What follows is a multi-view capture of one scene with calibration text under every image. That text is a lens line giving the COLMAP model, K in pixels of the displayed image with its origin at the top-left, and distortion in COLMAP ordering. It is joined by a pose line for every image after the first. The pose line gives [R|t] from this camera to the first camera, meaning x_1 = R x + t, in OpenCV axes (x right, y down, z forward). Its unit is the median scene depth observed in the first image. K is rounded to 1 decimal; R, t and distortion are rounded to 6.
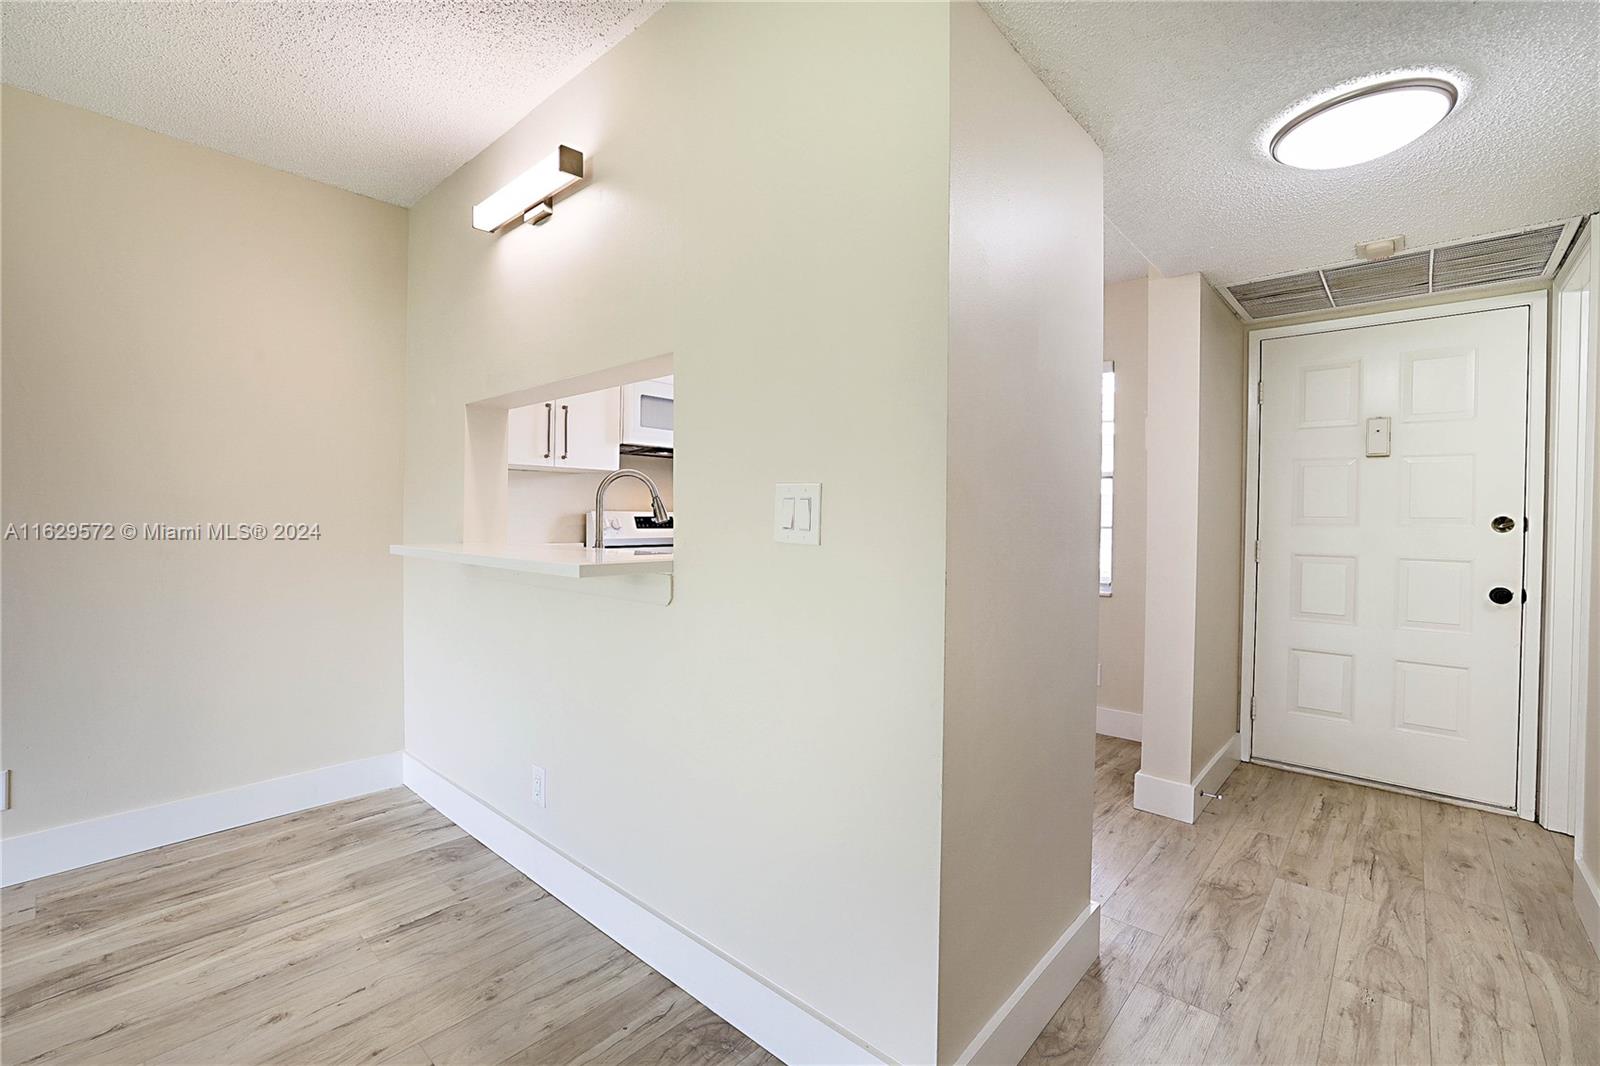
lens RADIAL K [[692.6, 0, 812.6], [0, 692.6, 521.8], [0, 0, 1]] dist [-0.030443, 0.010411]
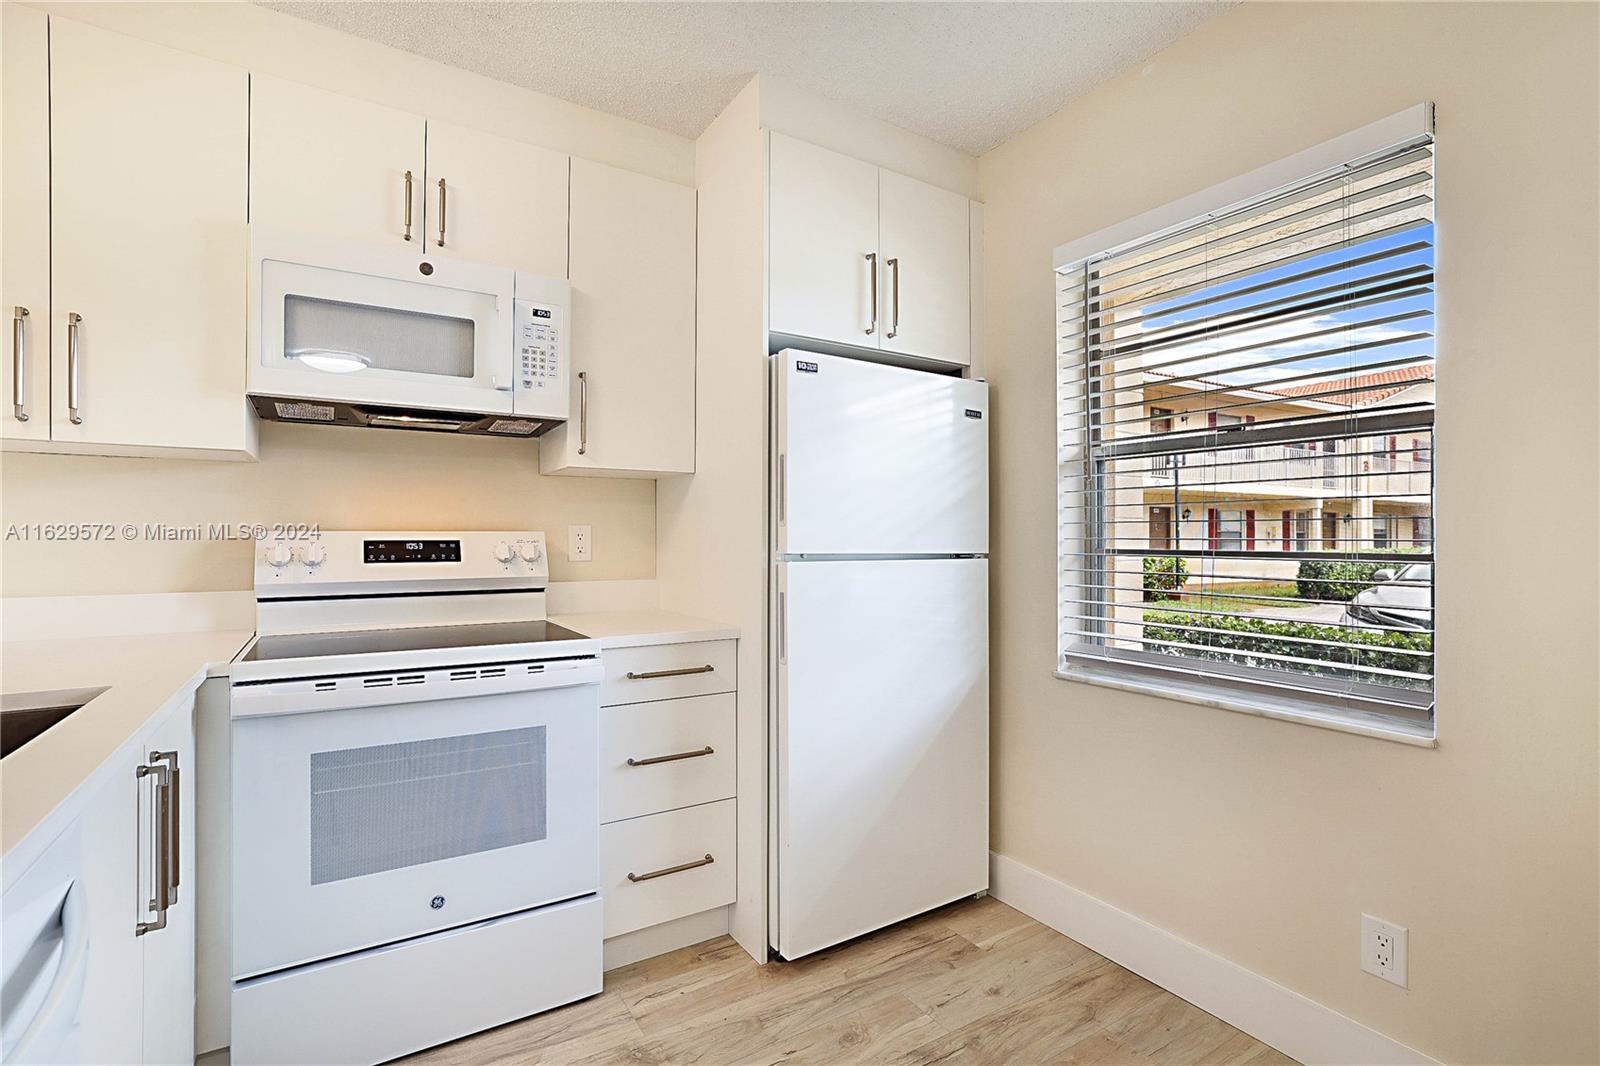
lens RADIAL K [[774.2, 0, 756.8], [0, 774.2, 535.6], [0, 0, 1]] dist [-0.016546, 0.003209]
pose [[0.959640, -0.004890, -0.281189, 0.295084], [-0.002774, 0.999636, -0.026852, 0.003935], [0.281218, 0.026549, 0.959277, 0.763899]]
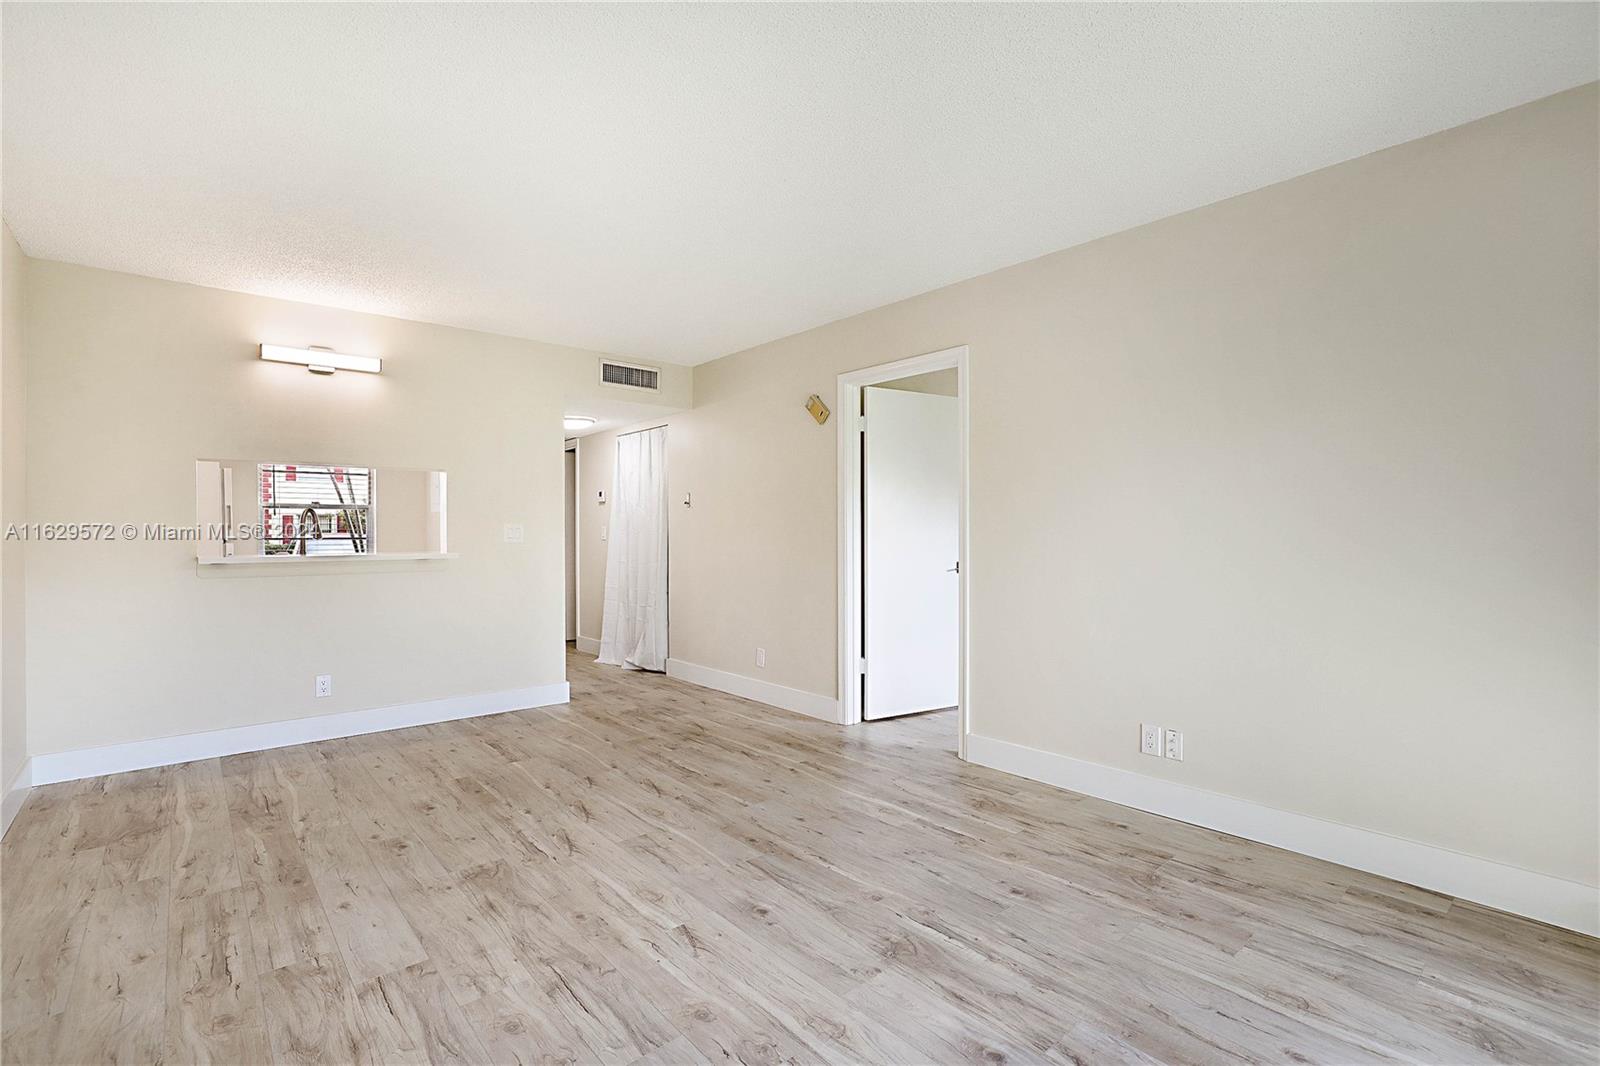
lens RADIAL K [[736.9, 0, 799.6], [0, 736.9, 520.7], [0, 0, 1]] dist [-0.028963, 0.004627]
pose [[0.108970, 0.007939, 0.994013, -1.801111], [0.025715, 0.999611, -0.010803, 0.011391], [-0.993712, 0.026739, 0.108724, -0.362451]]
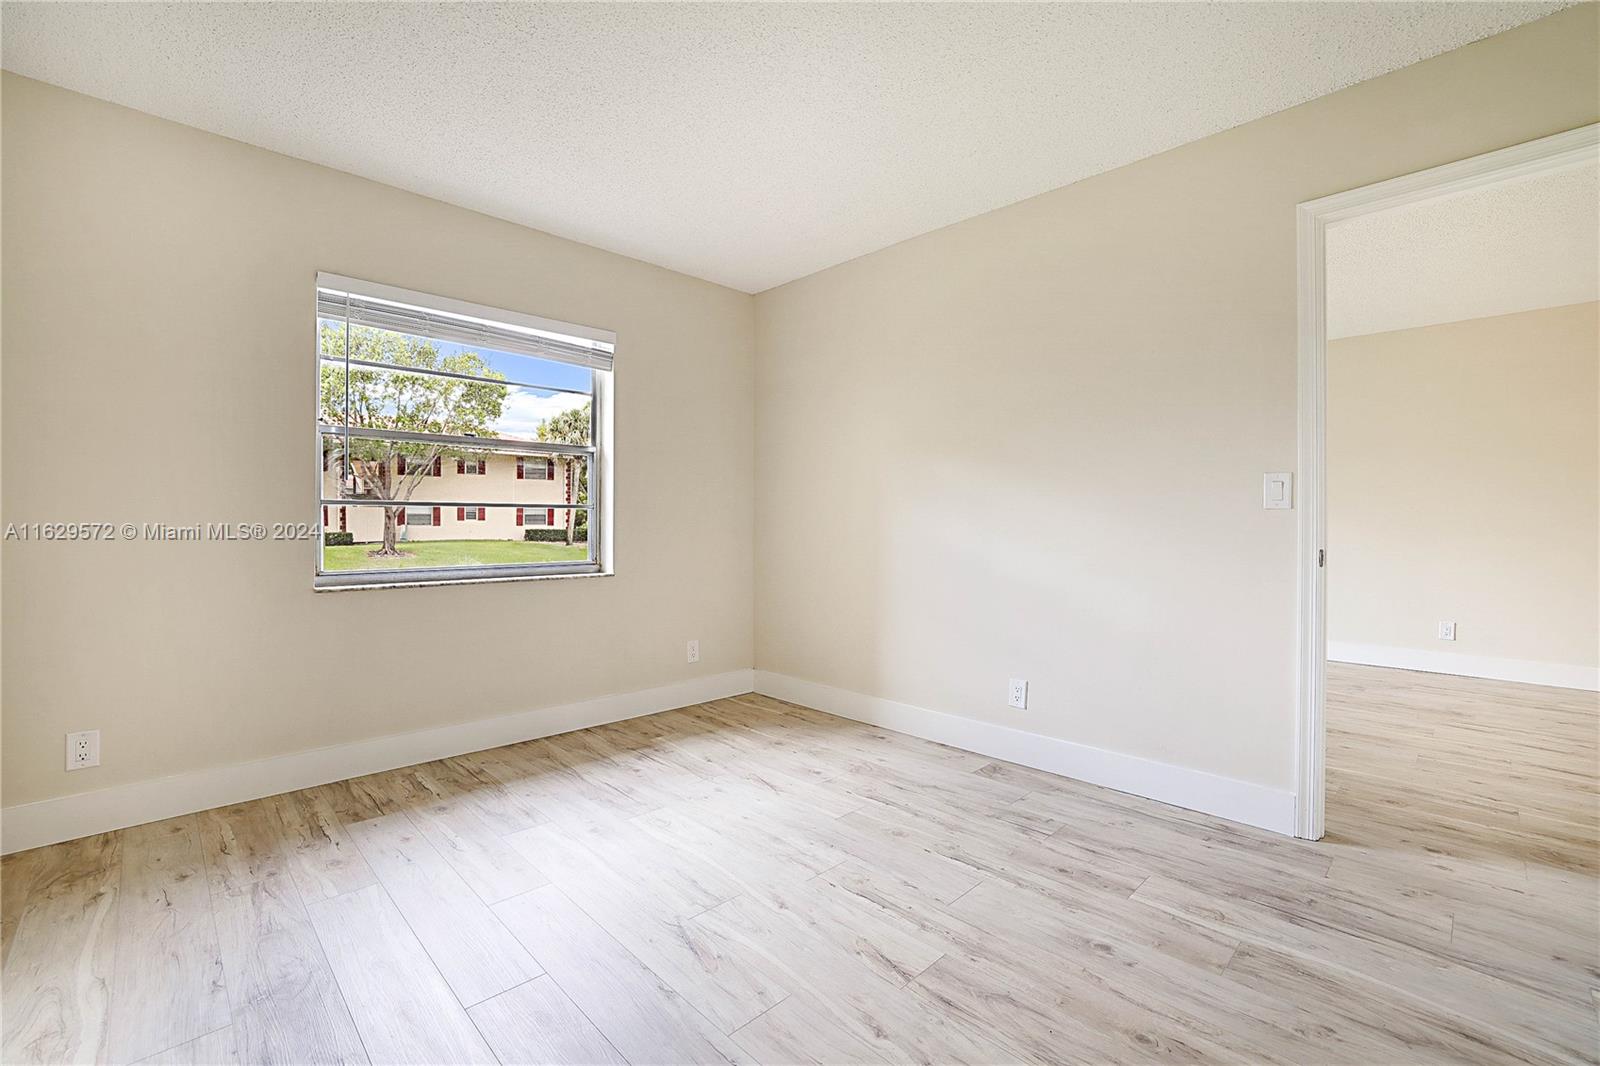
lens RADIAL K [[692.6, 0, 800.2], [0, 692.6, 519.5], [0, 0, 1]] dist [-0.030443, 0.010411]
pose [[-0.030566, -0.015605, -0.999411, 0.606340], [-0.024820, 0.999582, -0.014849, 0.100673], [0.999225, 0.024351, -0.030941, -1.169955]]
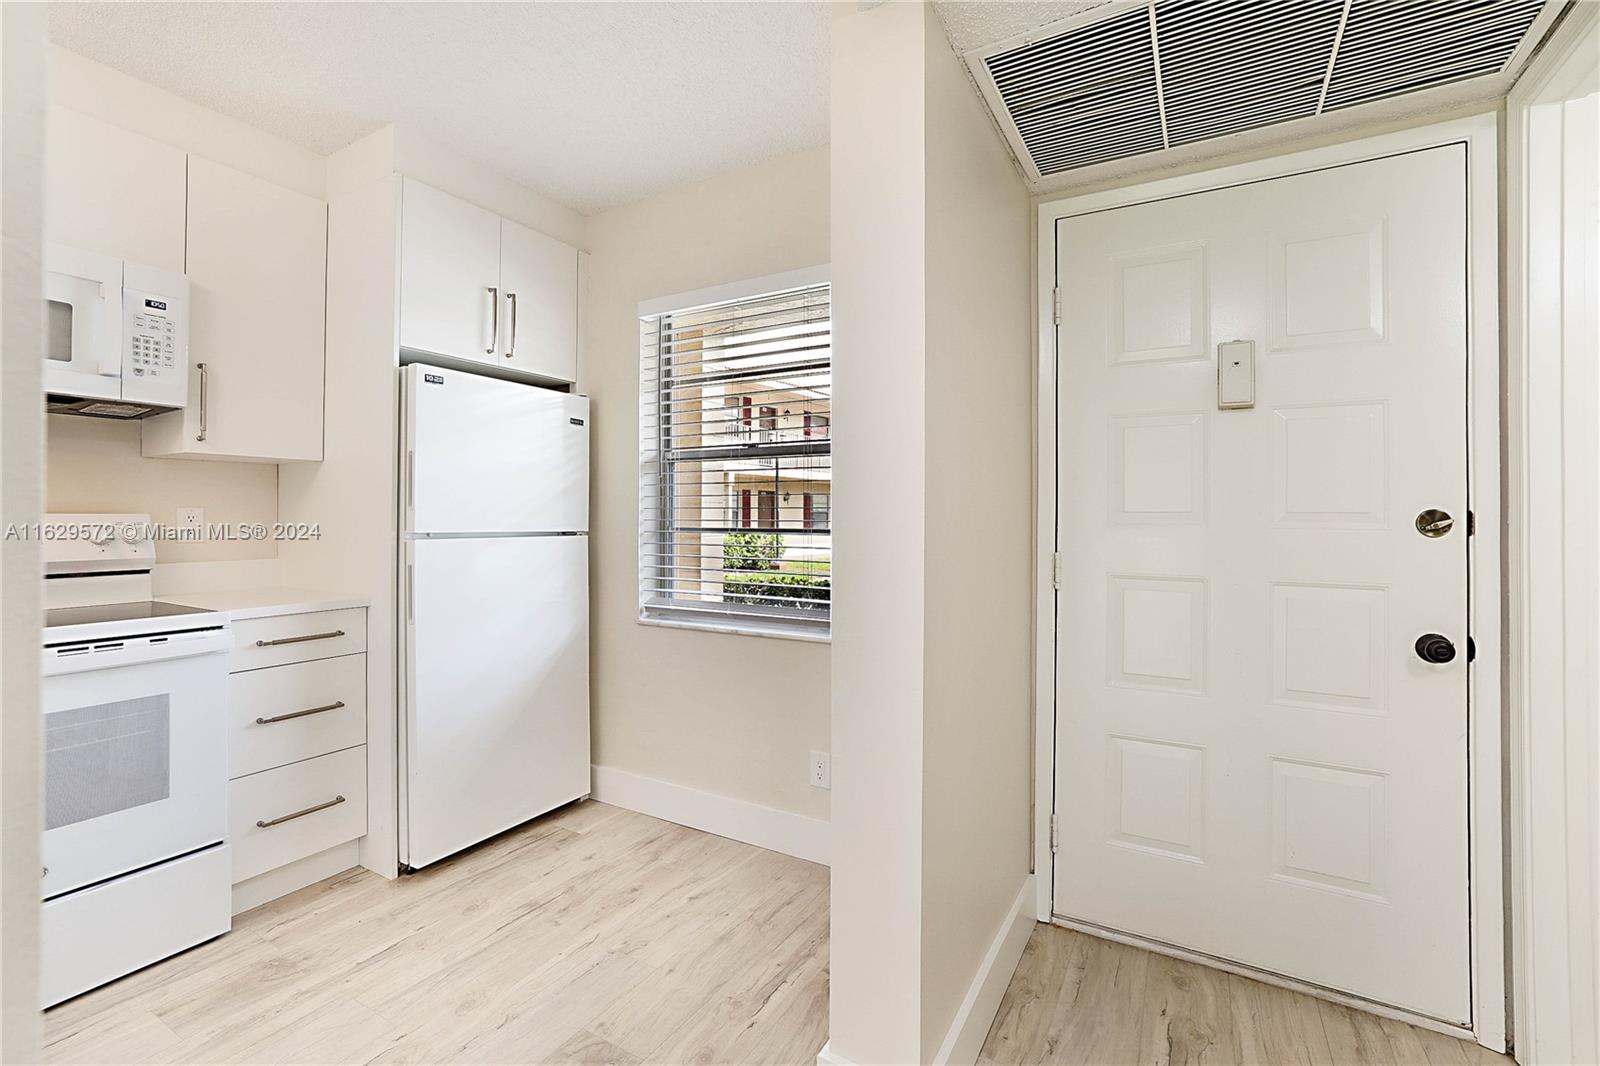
lens RADIAL K [[745.9, 0, 793.2], [0, 745.9, 514.9], [0, 0, 1]] dist [-0.018561, 0.003839]
pose [[0.973194, -0.003156, 0.229966, 0.347418], [0.009878, 0.999557, -0.028085, 0.009535], [-0.229775, 0.029604, 0.972793, 0.522779]]
